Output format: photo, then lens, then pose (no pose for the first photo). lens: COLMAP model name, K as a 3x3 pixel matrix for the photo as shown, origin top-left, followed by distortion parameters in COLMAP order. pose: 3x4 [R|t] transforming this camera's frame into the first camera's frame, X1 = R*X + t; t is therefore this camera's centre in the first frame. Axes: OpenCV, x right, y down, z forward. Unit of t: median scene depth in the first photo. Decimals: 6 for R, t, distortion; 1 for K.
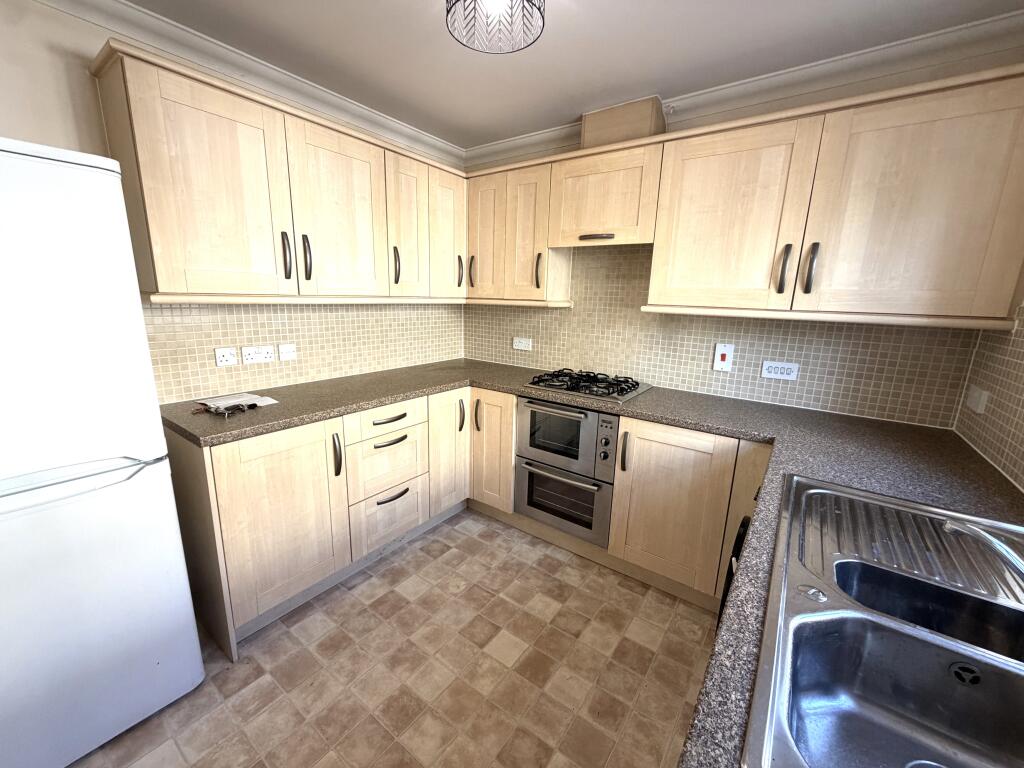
lens RADIAL K [[409.2, 0, 510.3], [0, 409.2, 384.9], [0, 0, 1]] dist [0.001021, 0.000051]
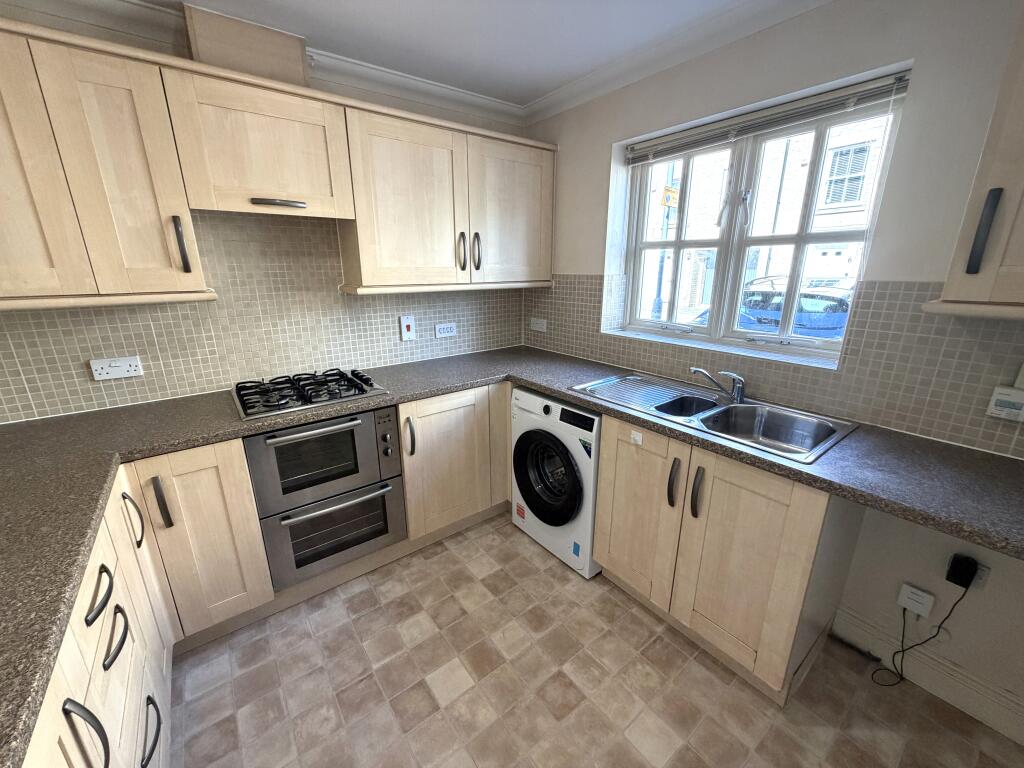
lens RADIAL K [[409.2, 0, 510.0], [0, 409.2, 384.7], [0, 0, 1]] dist [0.001021, 0.000051]
pose [[0.281983, -0.297002, 0.912291, -0.484064], [0.218489, 0.945772, 0.240369, -0.132044], [-0.934210, 0.131546, 0.331583, 0.394574]]
